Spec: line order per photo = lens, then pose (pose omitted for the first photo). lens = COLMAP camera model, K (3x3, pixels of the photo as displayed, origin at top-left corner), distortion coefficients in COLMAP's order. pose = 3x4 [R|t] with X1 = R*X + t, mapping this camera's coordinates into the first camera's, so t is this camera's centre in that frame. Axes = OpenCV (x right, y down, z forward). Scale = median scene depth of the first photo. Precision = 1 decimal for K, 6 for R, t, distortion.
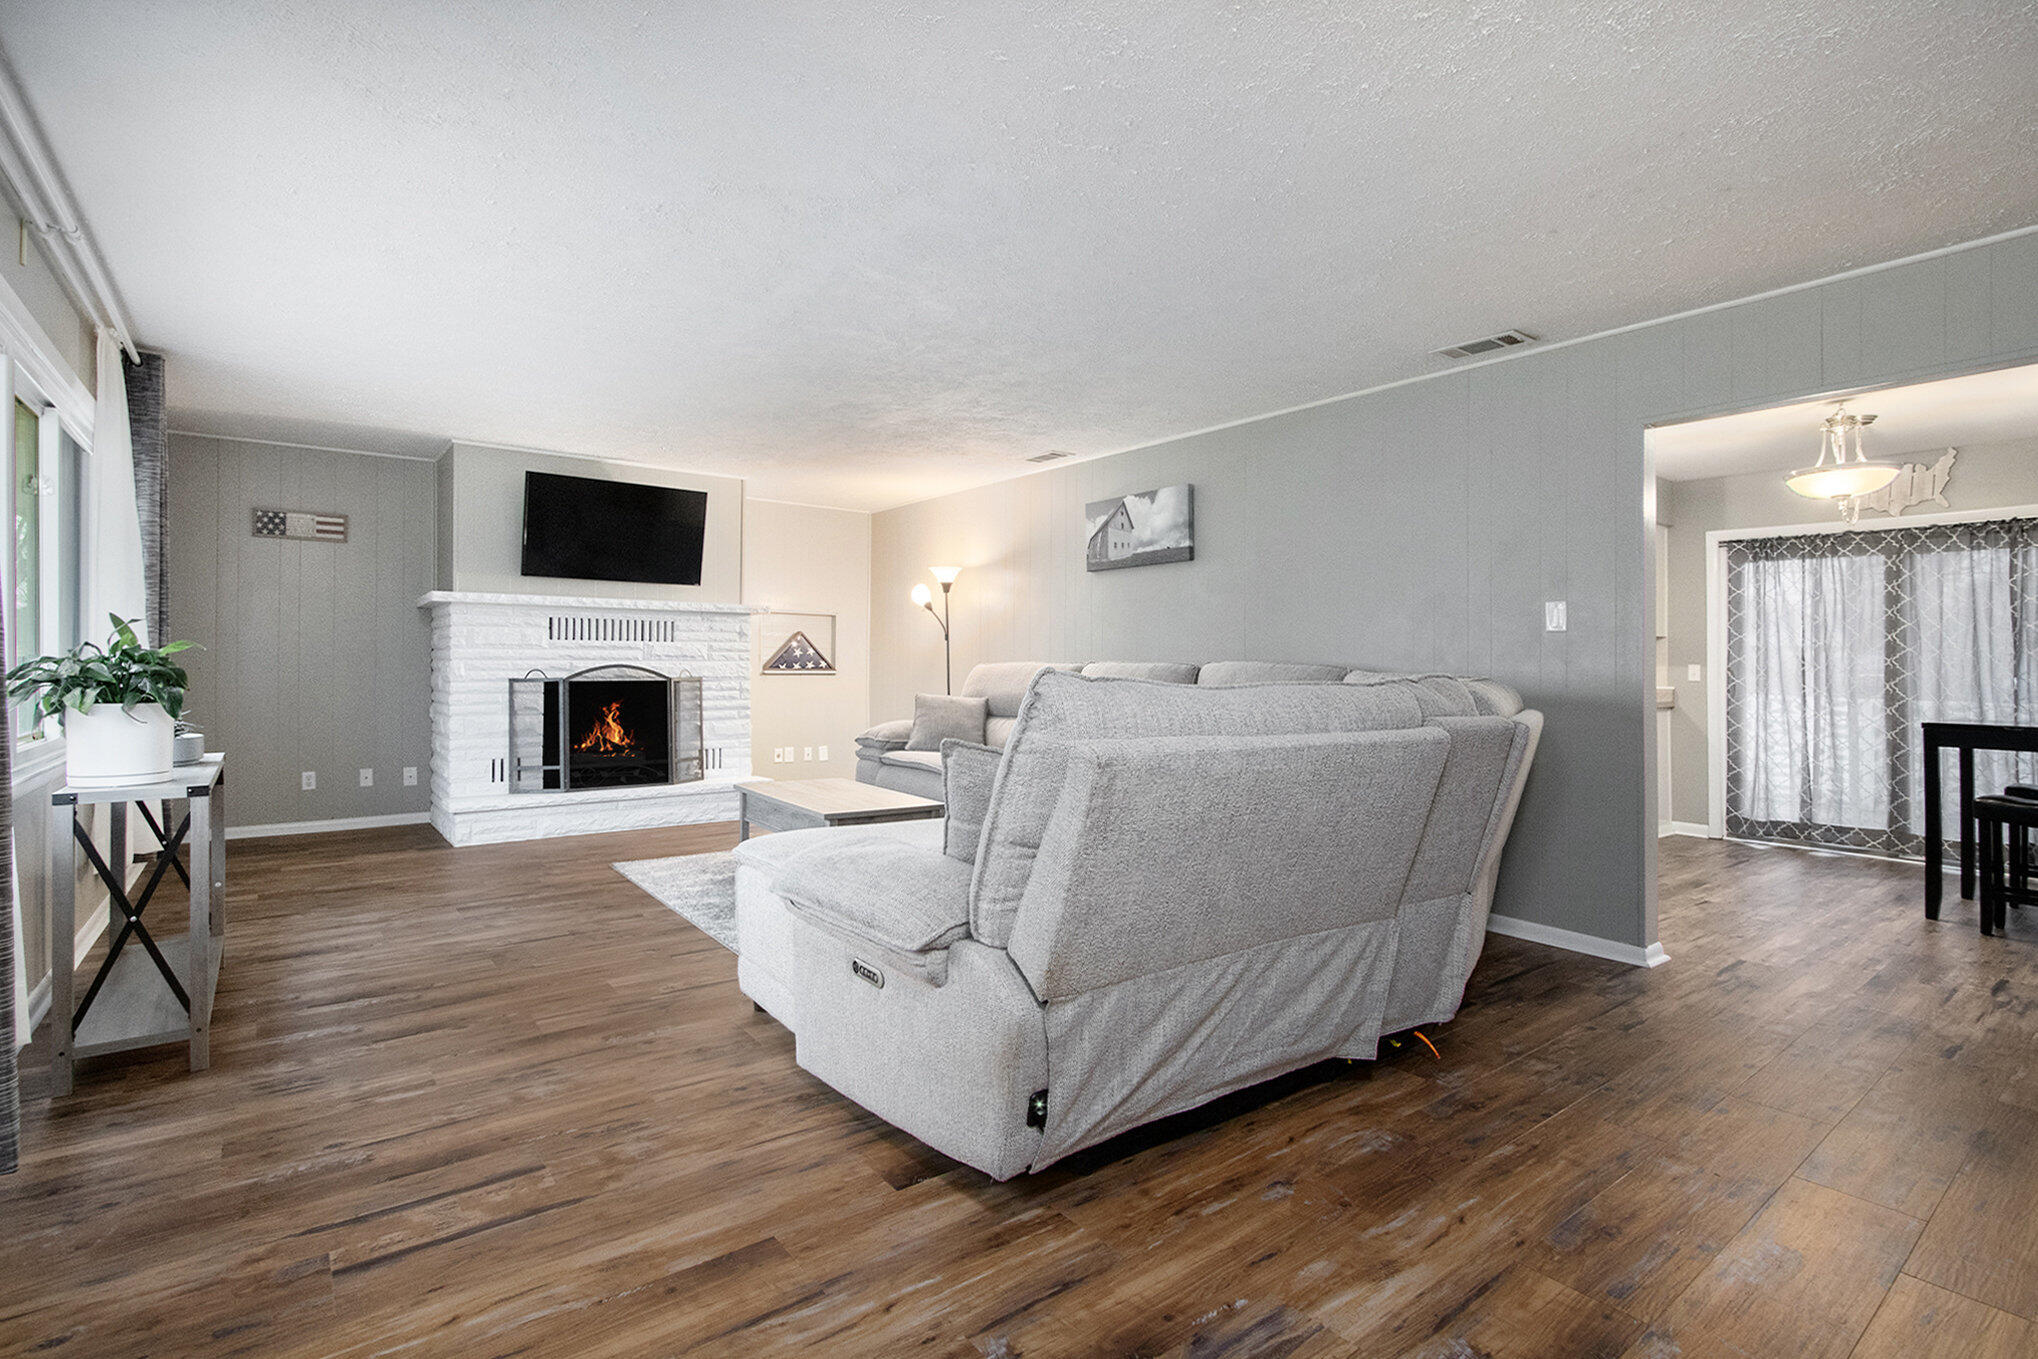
lens RADIAL K [[953.6, 0, 1029.9], [0, 953.6, 663.8], [0, 0, 1]] dist [-0.016708, 0.004239]
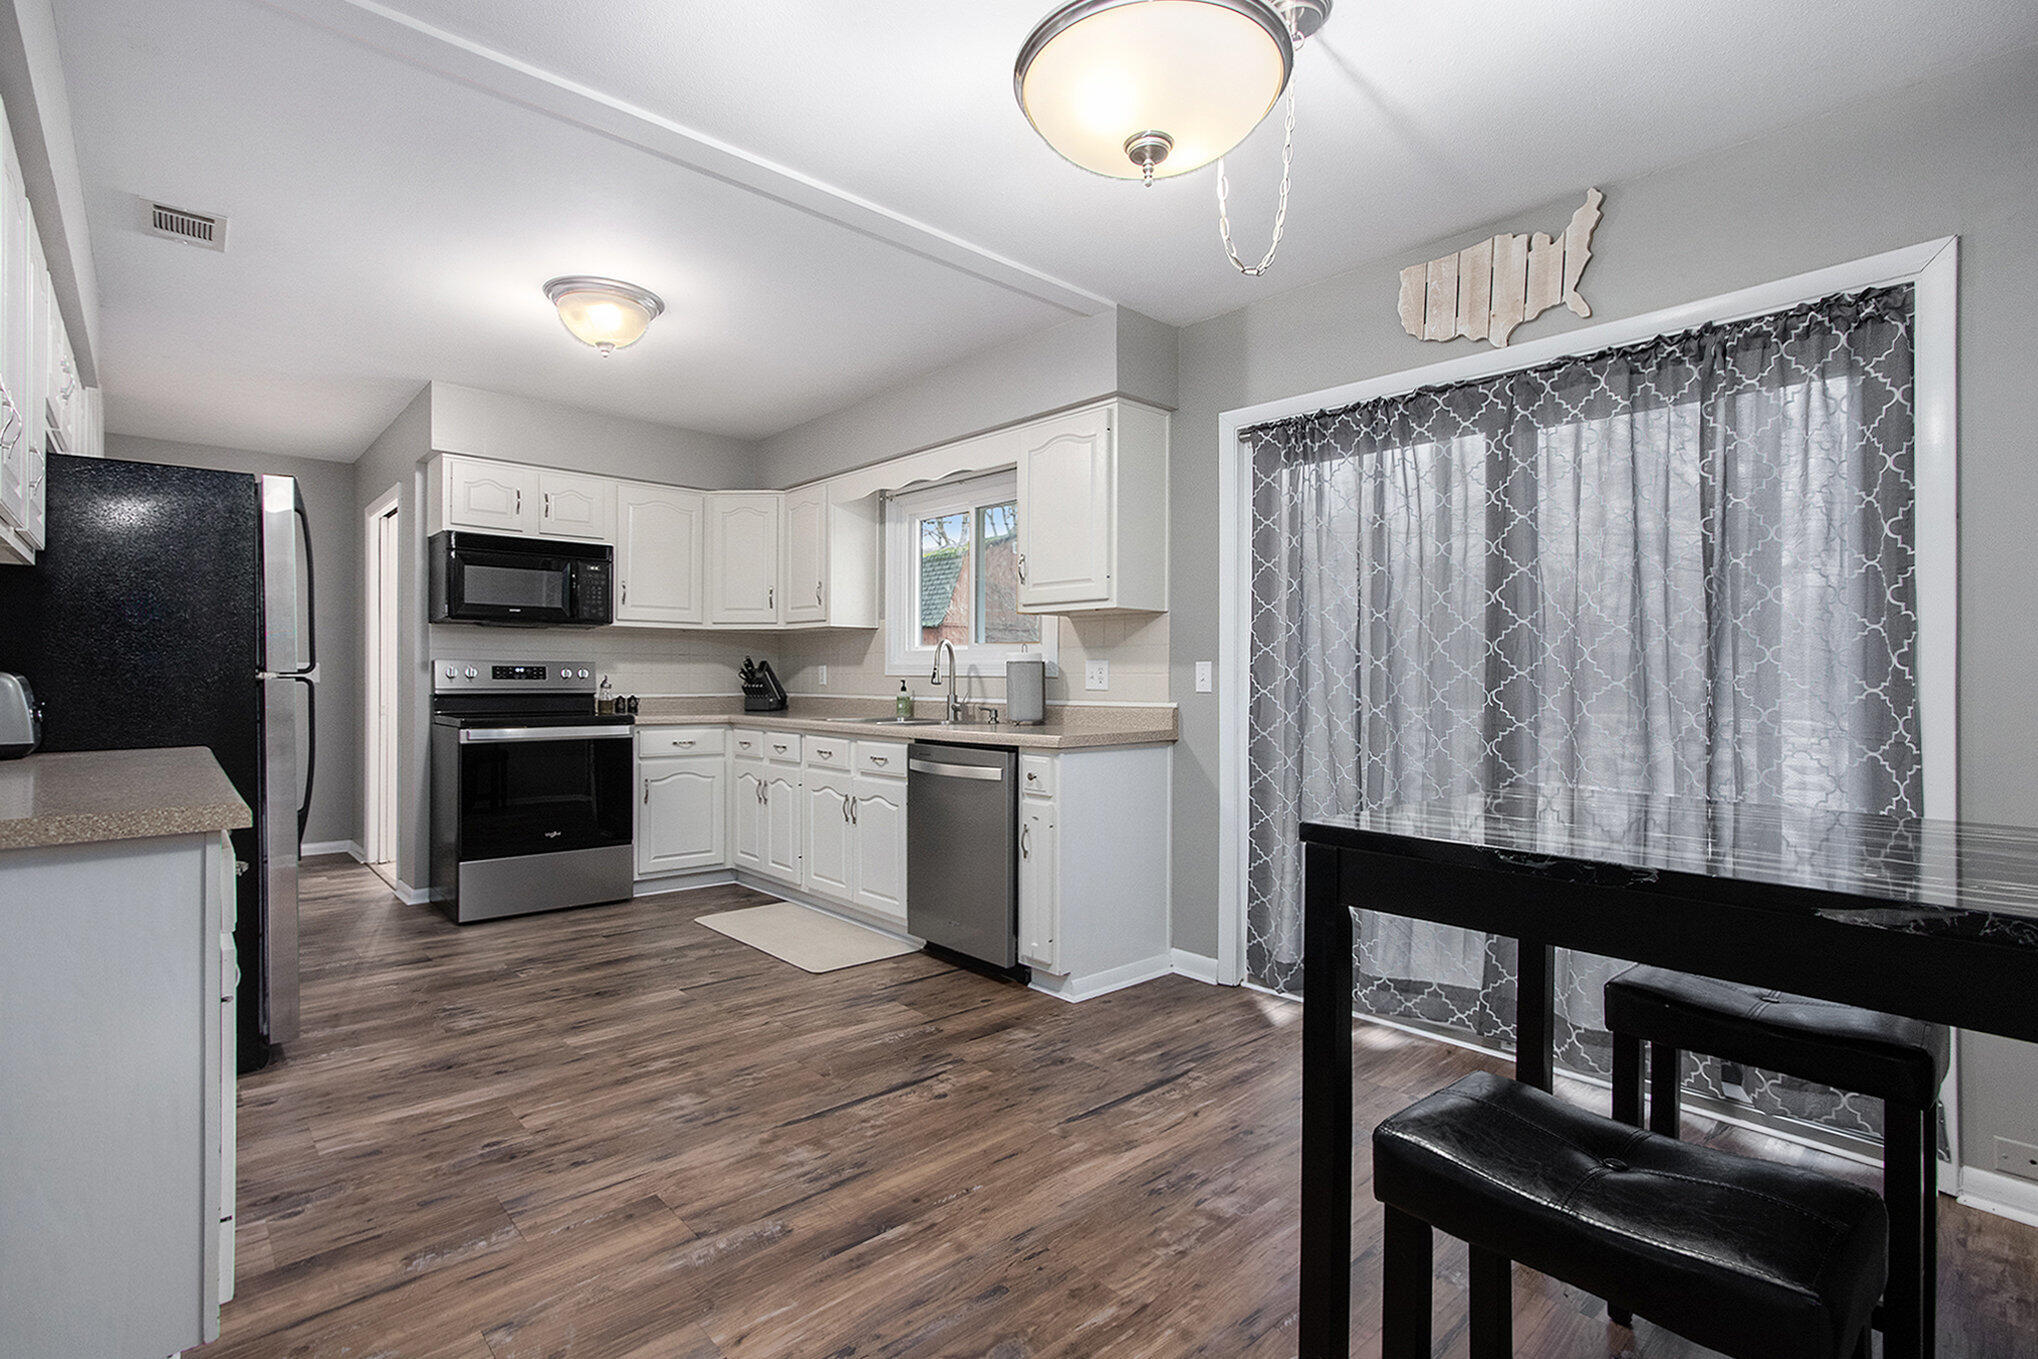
lens RADIAL K [[953.6, 0, 1005.5], [0, 953.6, 690.7], [0, 0, 1]] dist [-0.016708, 0.004239]
pose [[0.992871, 0.005201, 0.119077, 0.593337], [-0.006139, 0.999953, 0.007513, 0.016682], [-0.119032, -0.008190, 0.992857, 0.531925]]
